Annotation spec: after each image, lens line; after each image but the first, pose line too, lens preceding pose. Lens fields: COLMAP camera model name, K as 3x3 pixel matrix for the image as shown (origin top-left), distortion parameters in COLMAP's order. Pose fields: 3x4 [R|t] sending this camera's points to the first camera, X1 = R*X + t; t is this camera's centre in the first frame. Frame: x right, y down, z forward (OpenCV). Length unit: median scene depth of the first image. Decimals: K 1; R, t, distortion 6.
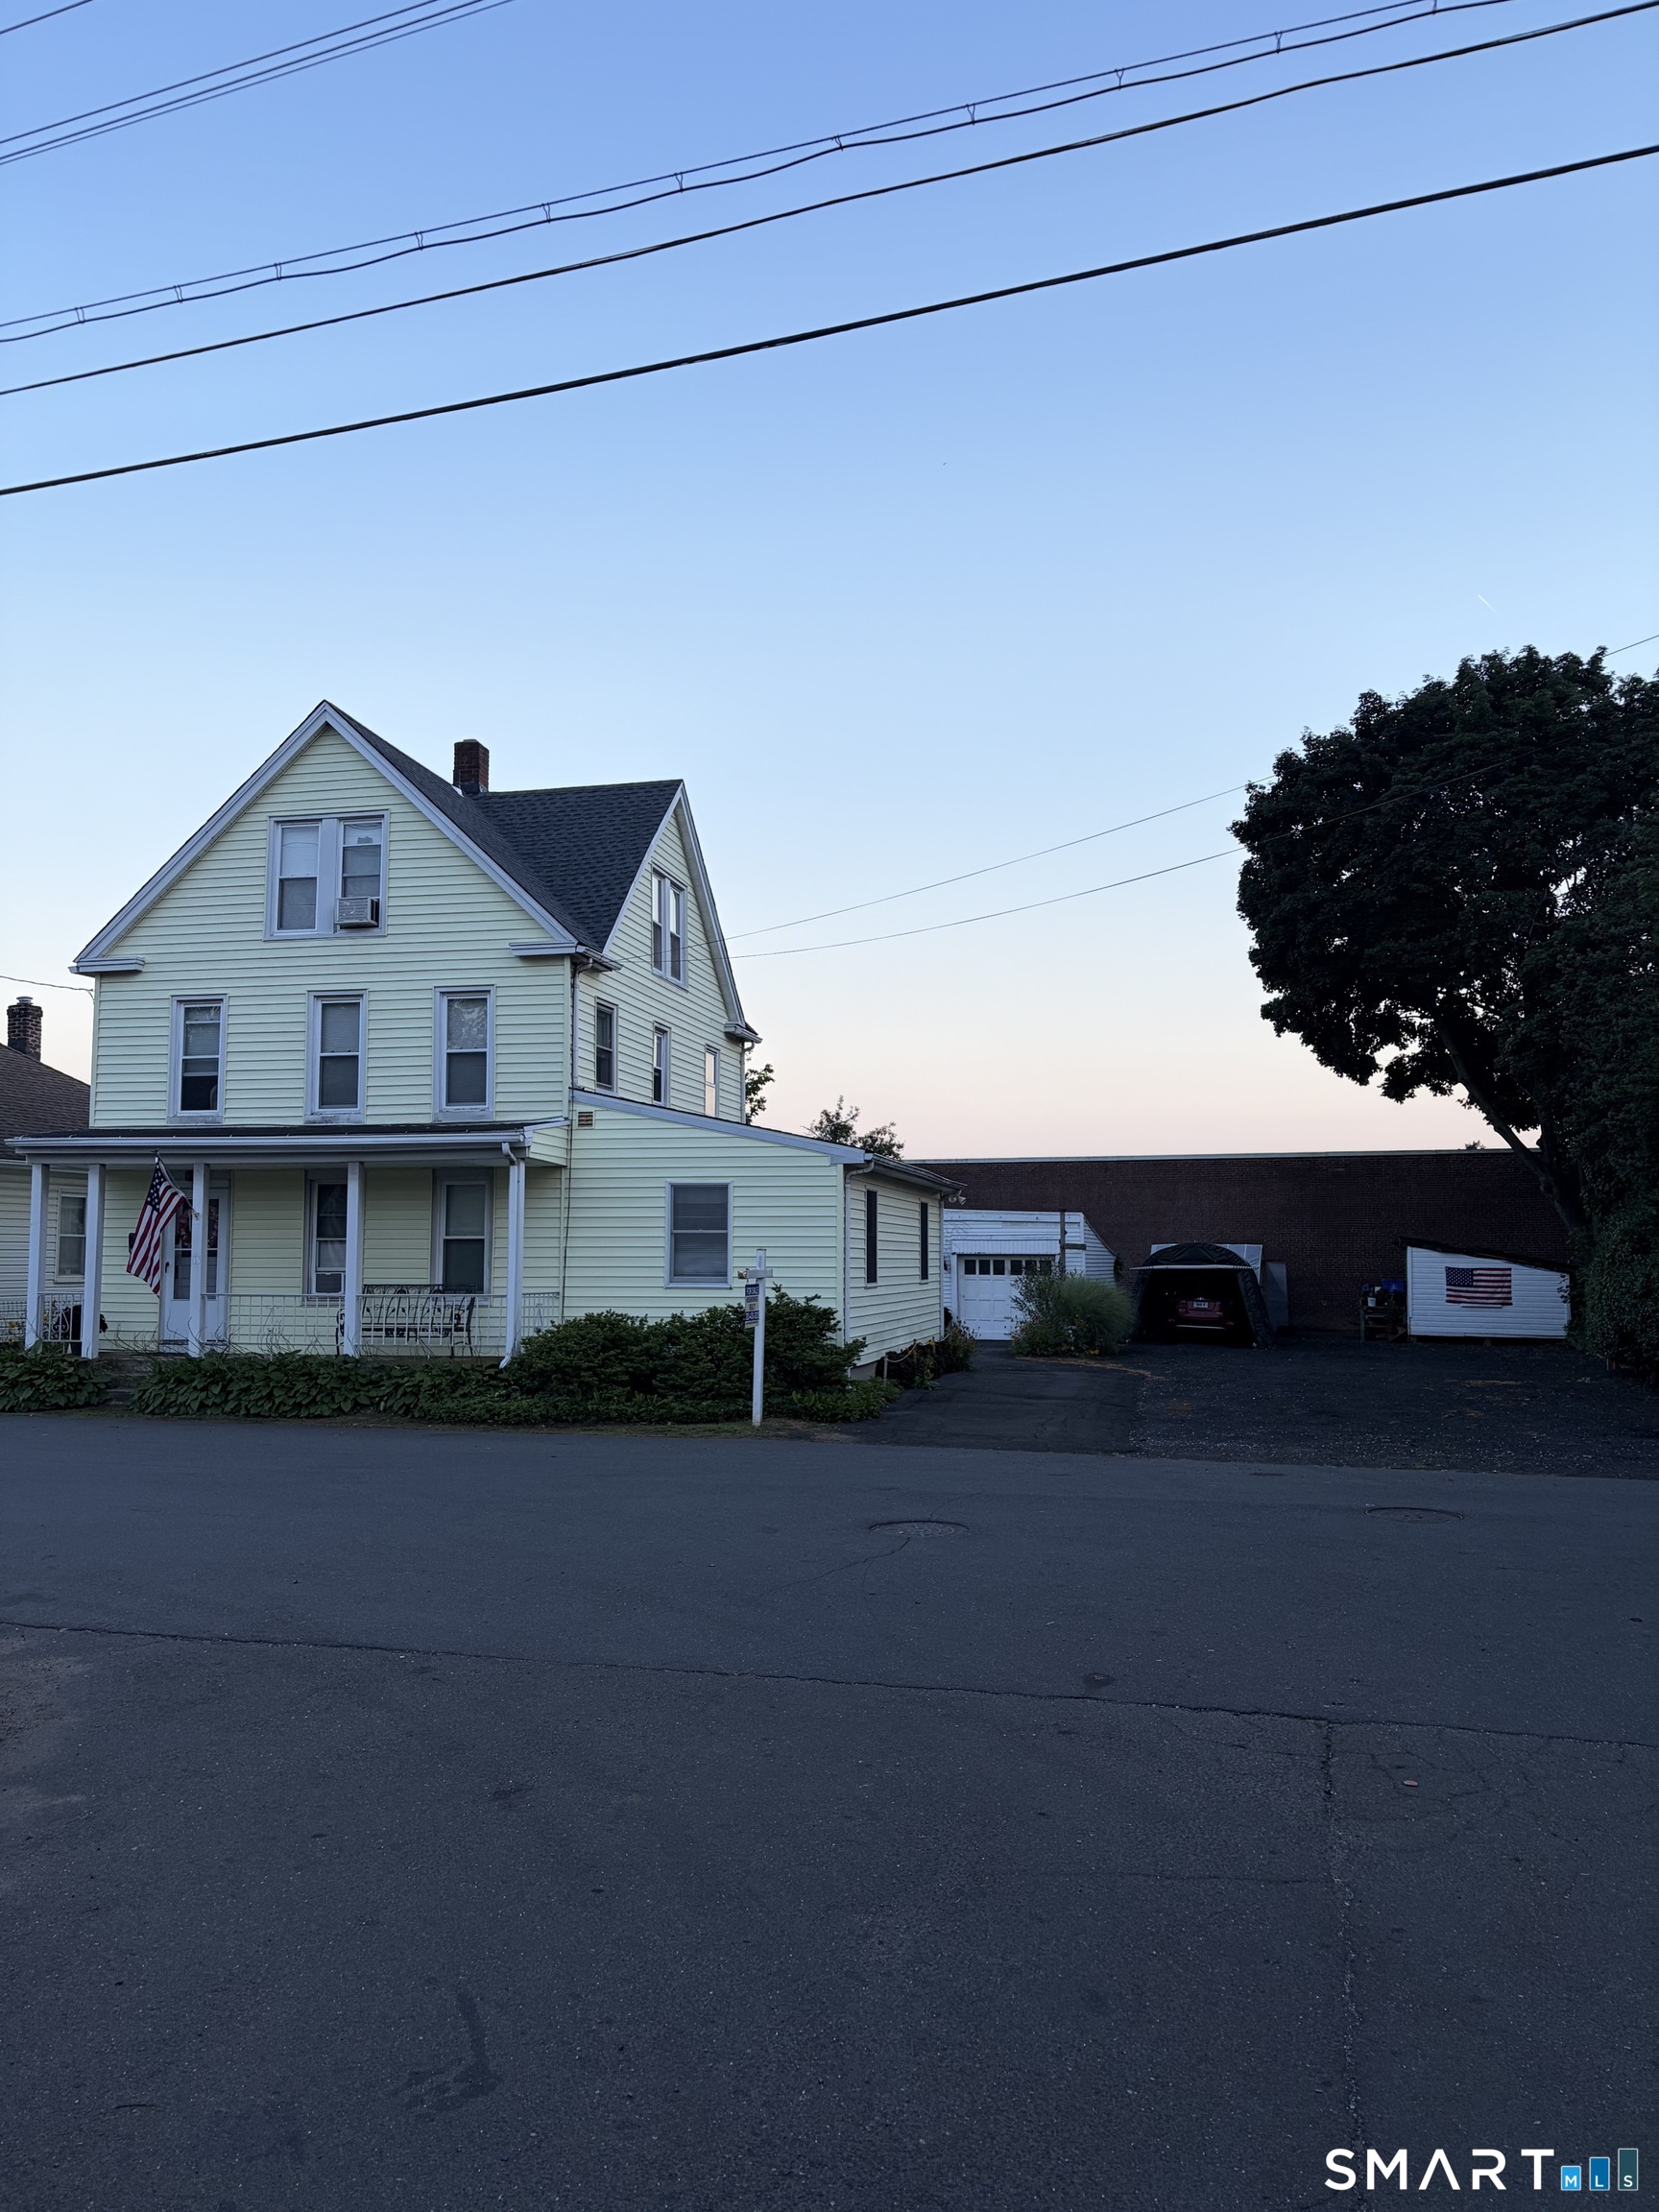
lens RADIAL K [[1656.8, 0, 818.4], [0, 1656.8, 1104.2], [0, 0, 1]] dist [0.032292, -0.004759]
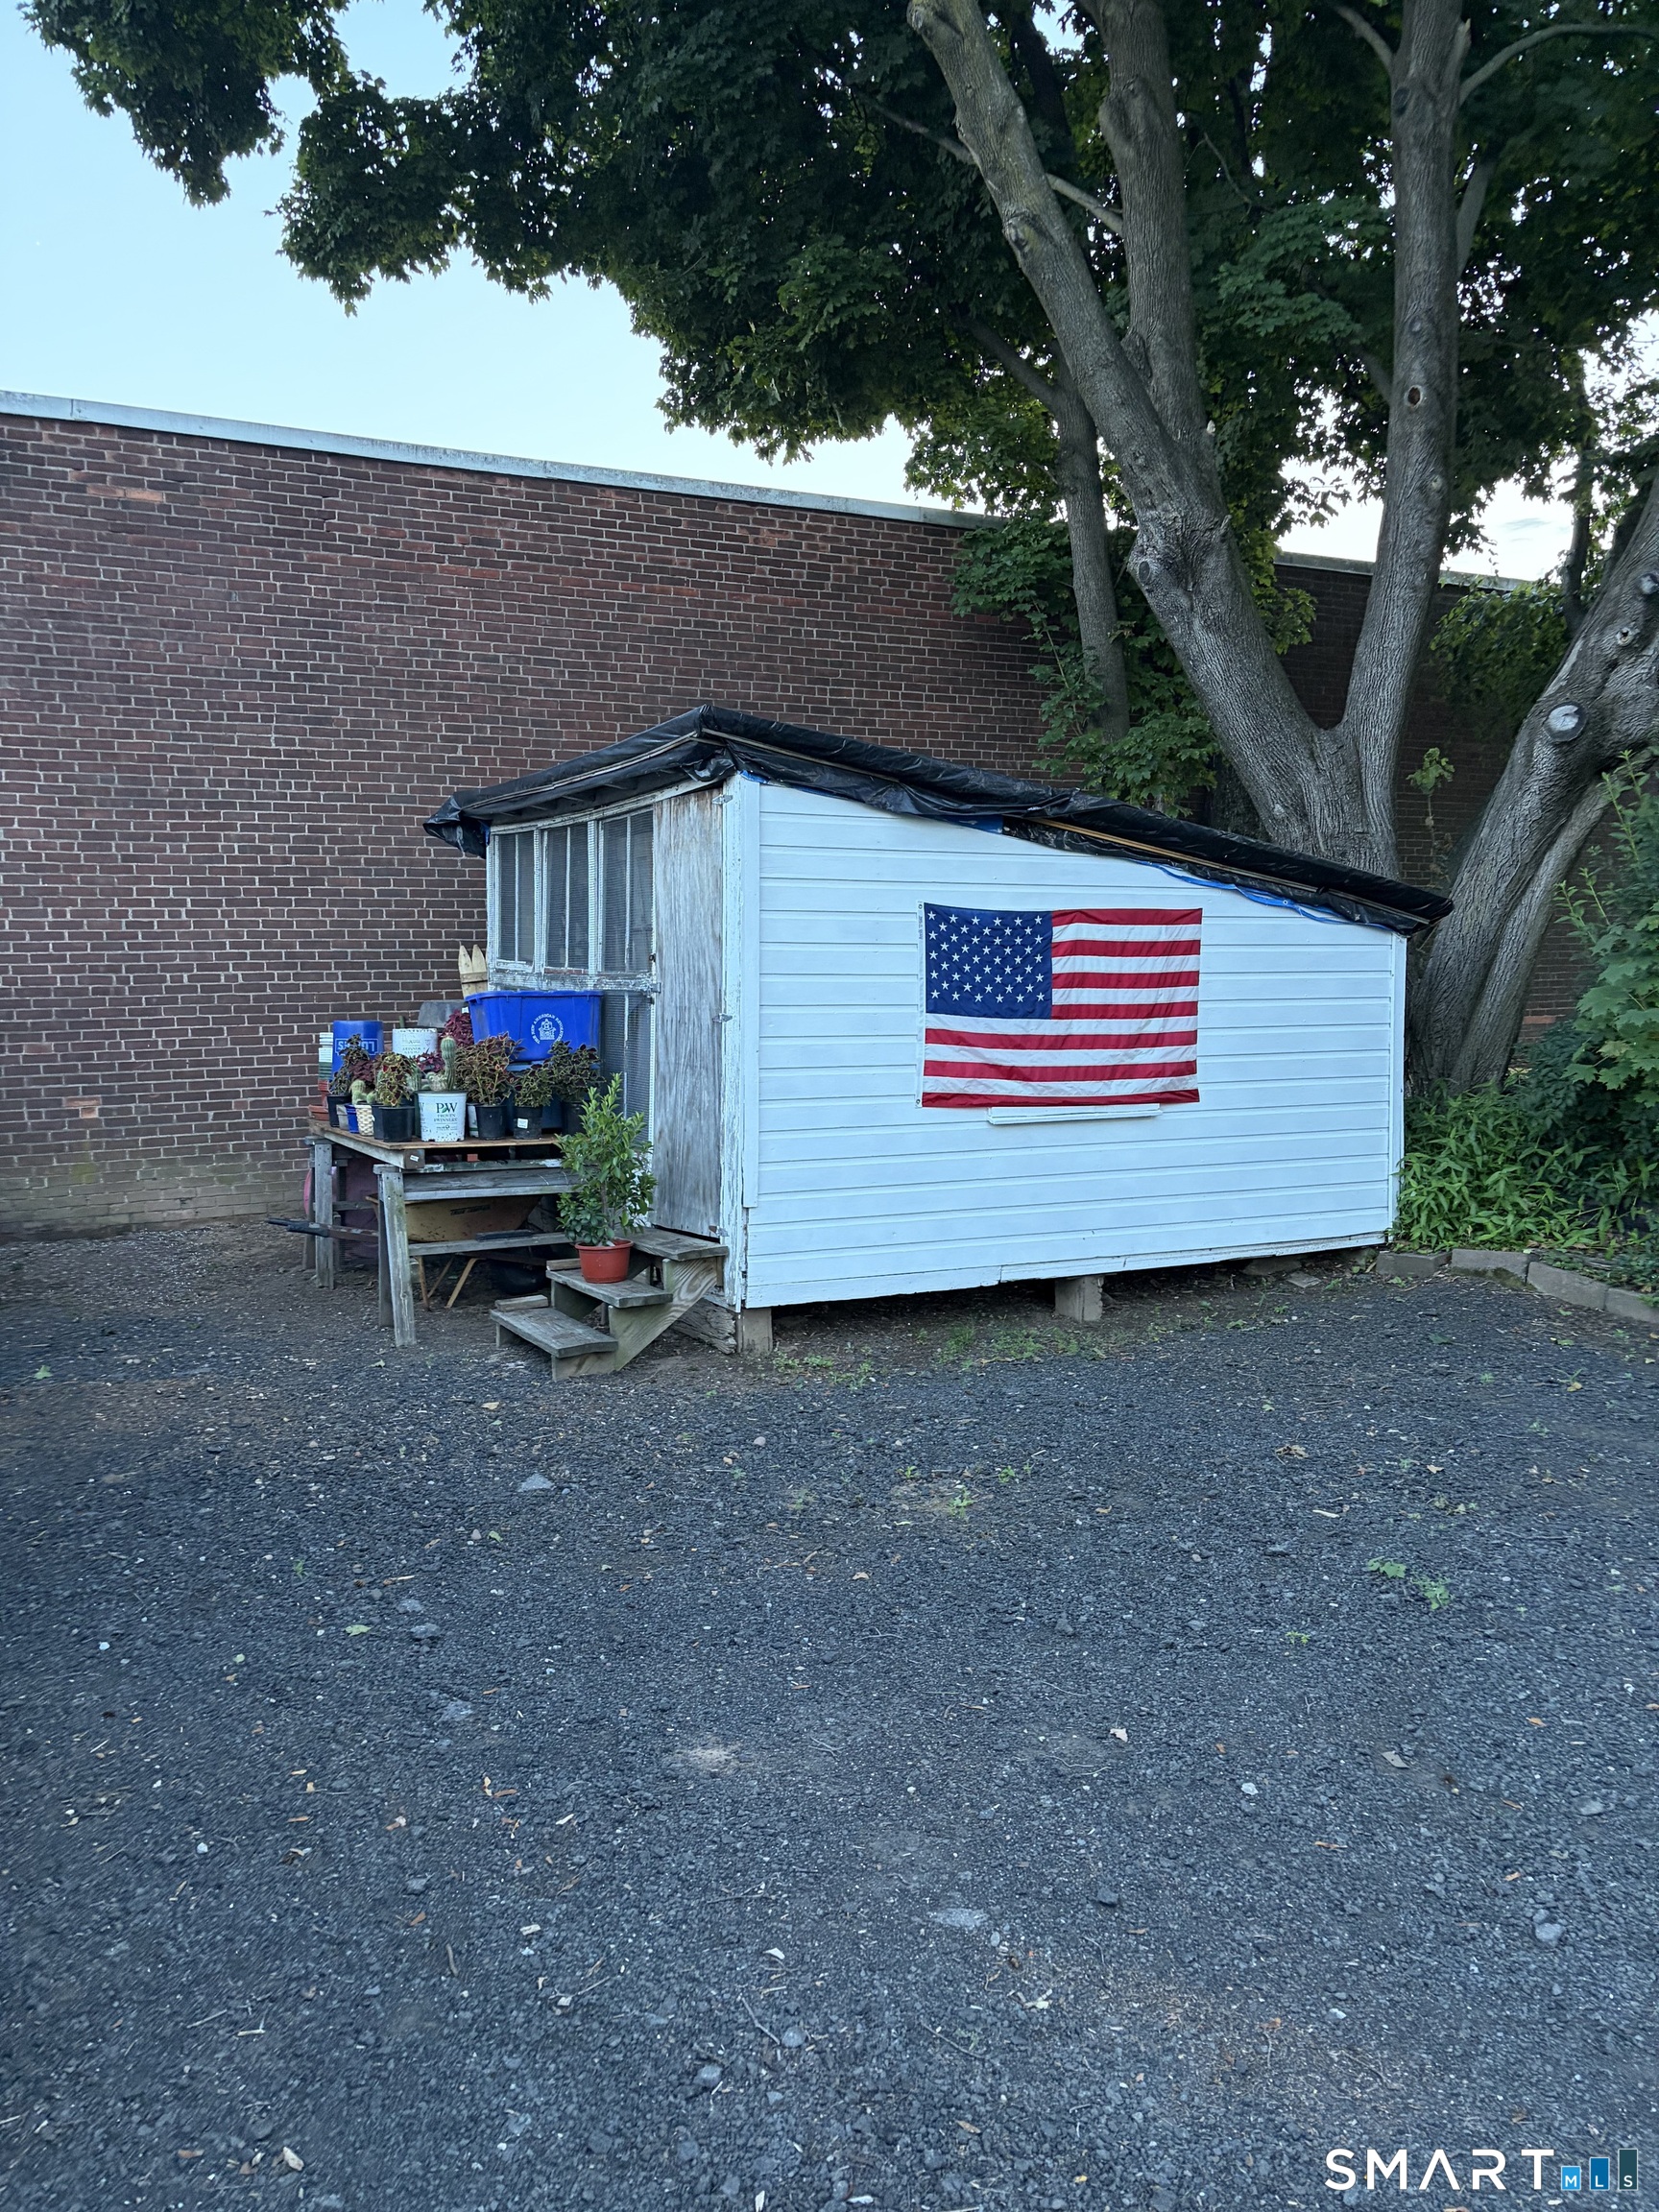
lens RADIAL K [[1656.8, 0, 820.5], [0, 1656.8, 1106.1], [0, 0, 1]] dist [0.032292, -0.004759]
pose [[0.699233, -0.076537, 0.710785, 0.238249], [-0.044648, 0.987636, 0.150271, 0.090547], [-0.713498, -0.136810, 0.687171, 0.863641]]
